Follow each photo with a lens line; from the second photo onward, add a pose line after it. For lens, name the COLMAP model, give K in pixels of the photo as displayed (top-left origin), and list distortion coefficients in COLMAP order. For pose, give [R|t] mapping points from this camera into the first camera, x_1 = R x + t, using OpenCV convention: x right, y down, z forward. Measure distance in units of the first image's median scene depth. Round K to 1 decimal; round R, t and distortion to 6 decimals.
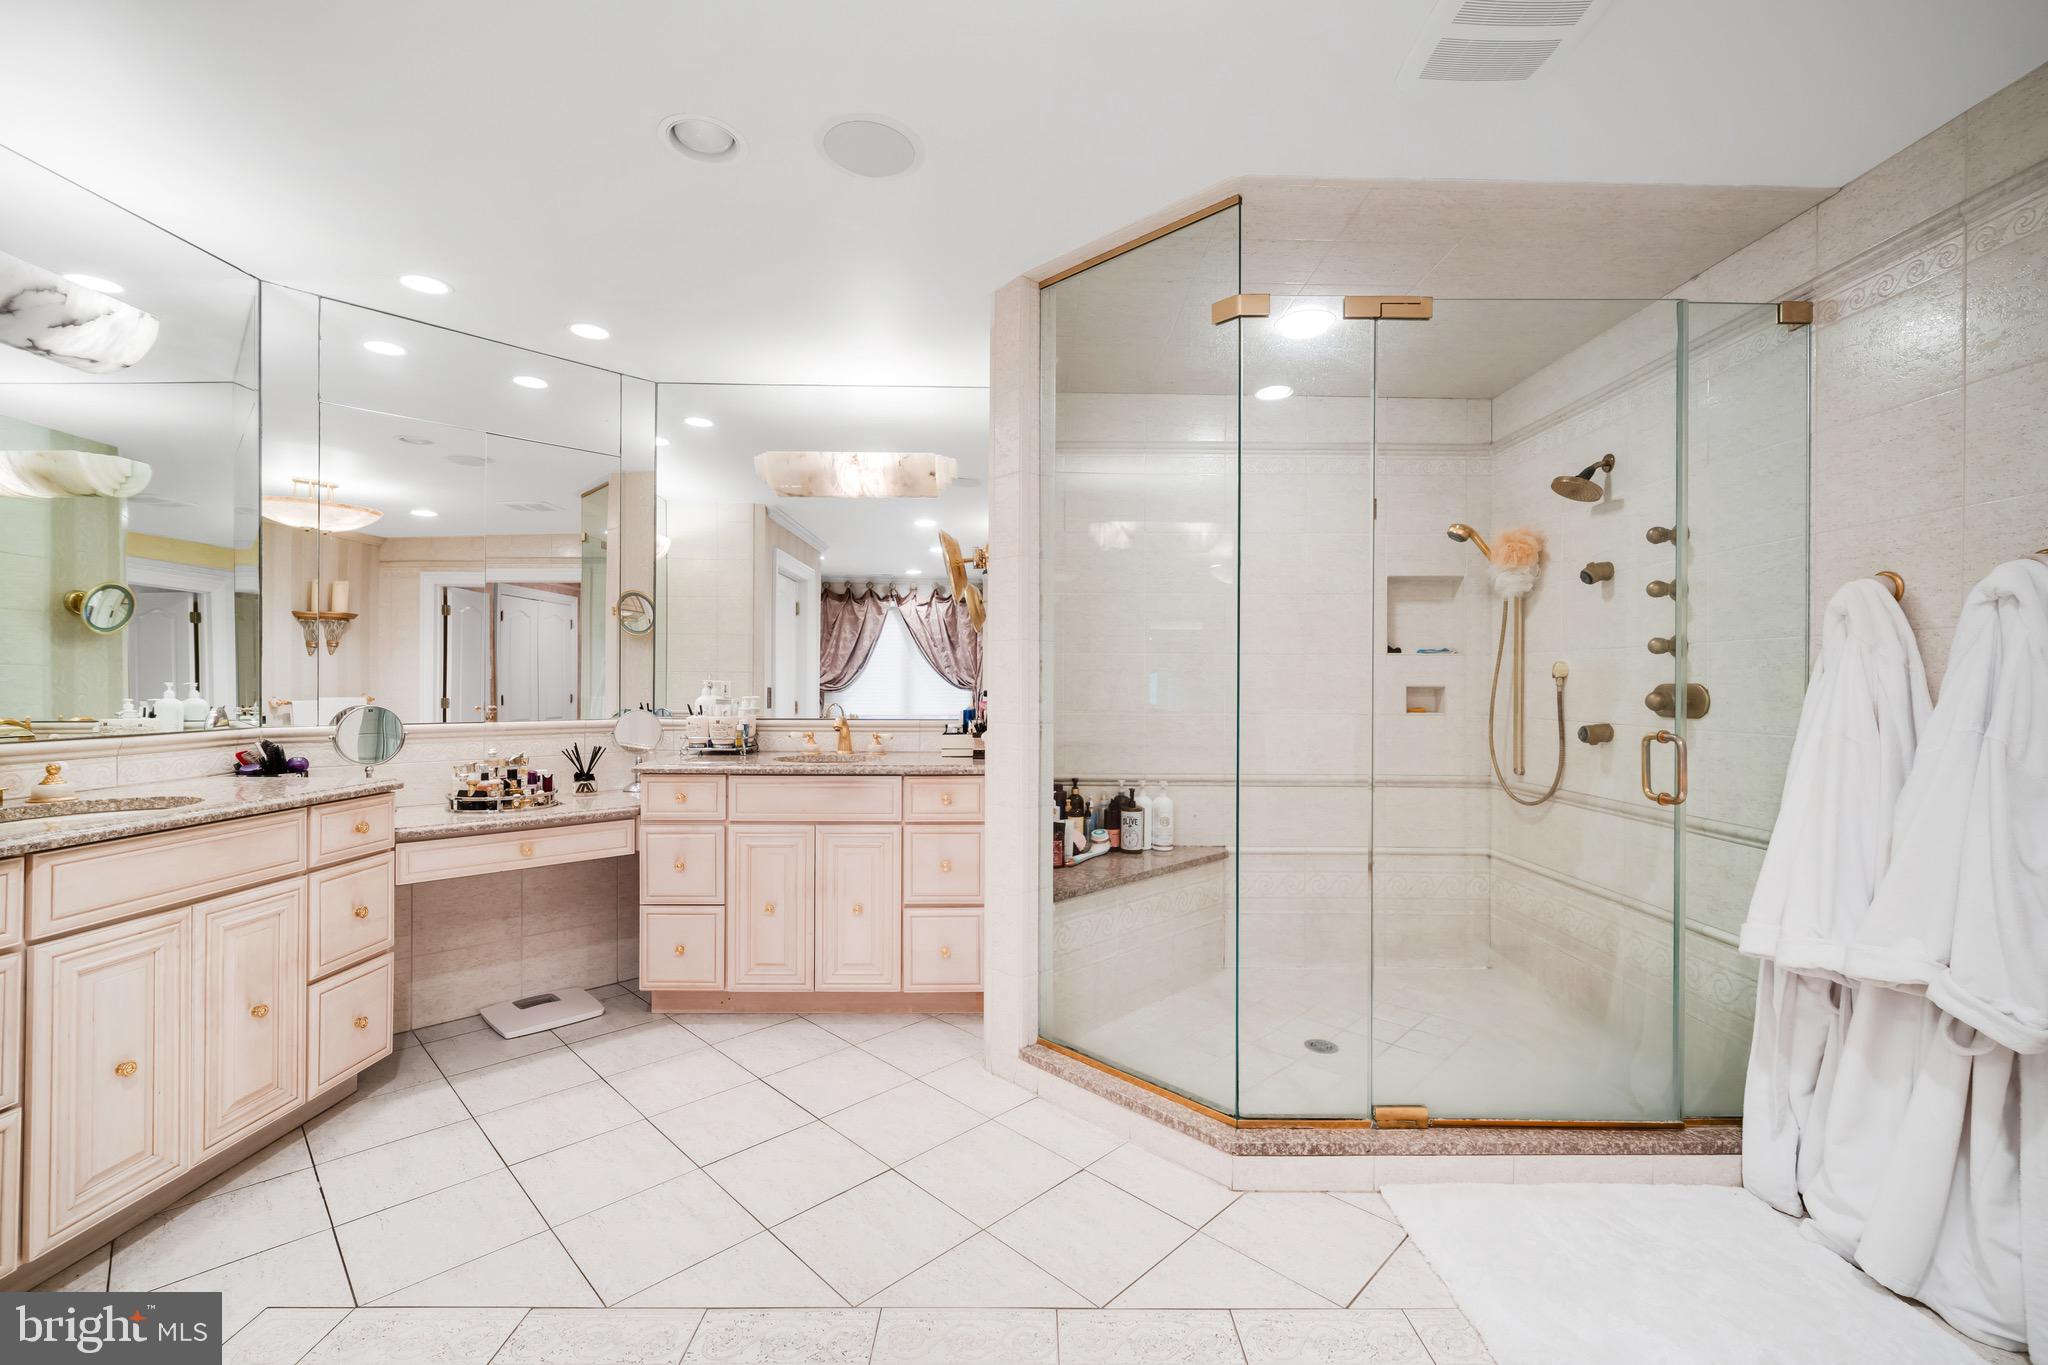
lens RADIAL K [[848.6, 0, 1026.9], [0, 848.6, 679.2], [0, 0, 1]] dist [0.002832, -0.000052]
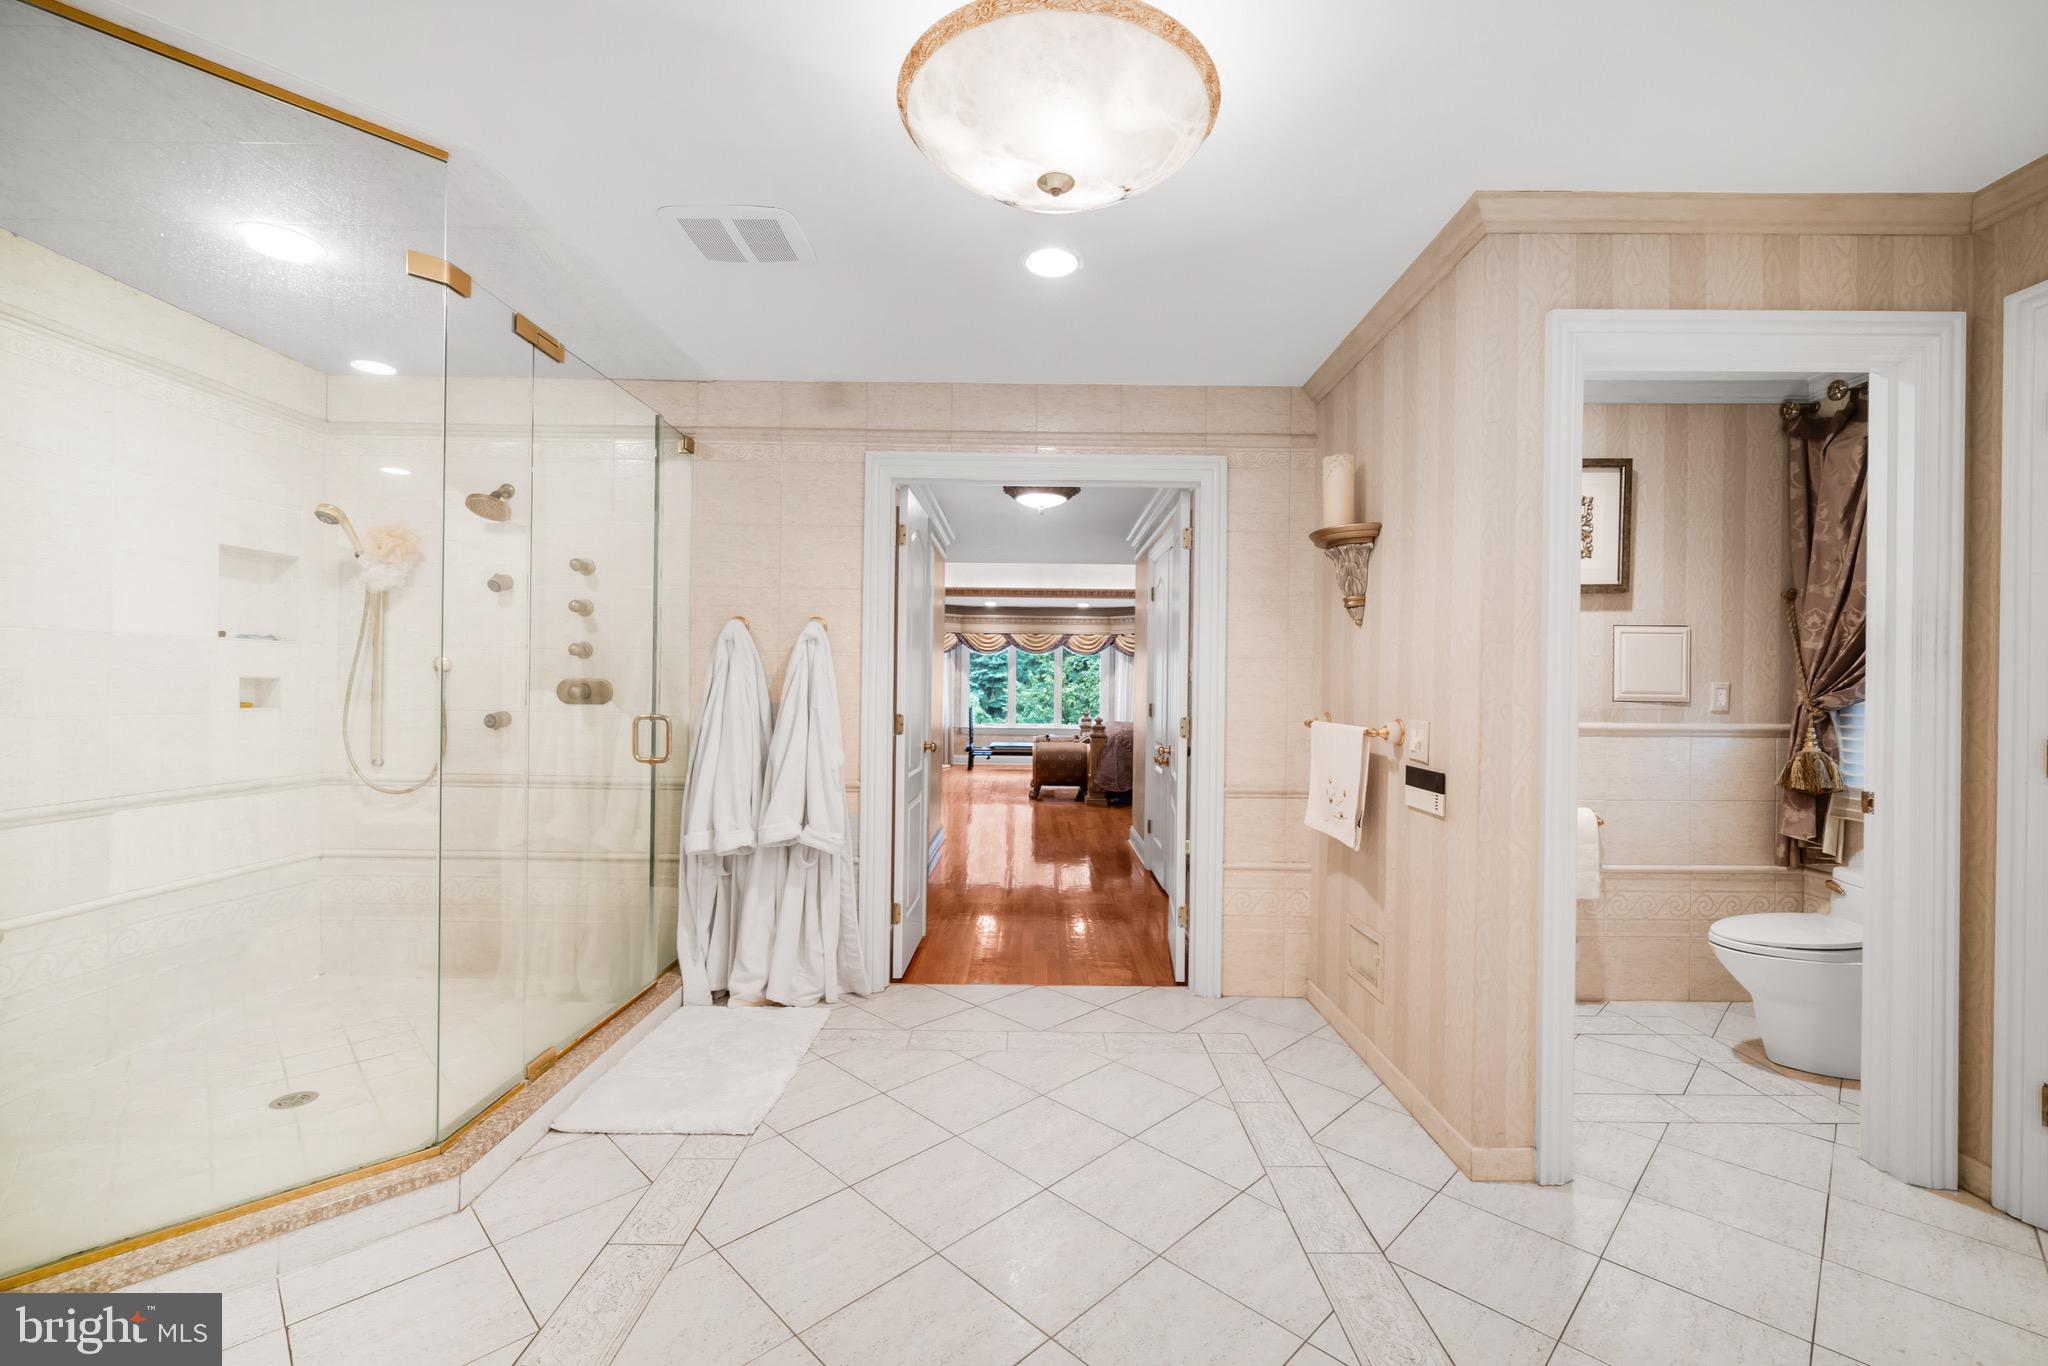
lens RADIAL K [[848.6, 0, 1026.3], [0, 848.6, 684.9], [0, 0, 1]] dist [0.002832, -0.000052]
pose [[0.020925, -0.006569, 0.999759, -0.644221], [-0.017894, 0.999816, 0.006943, -0.007609], [-0.999621, -0.018035, 0.020804, 0.327317]]
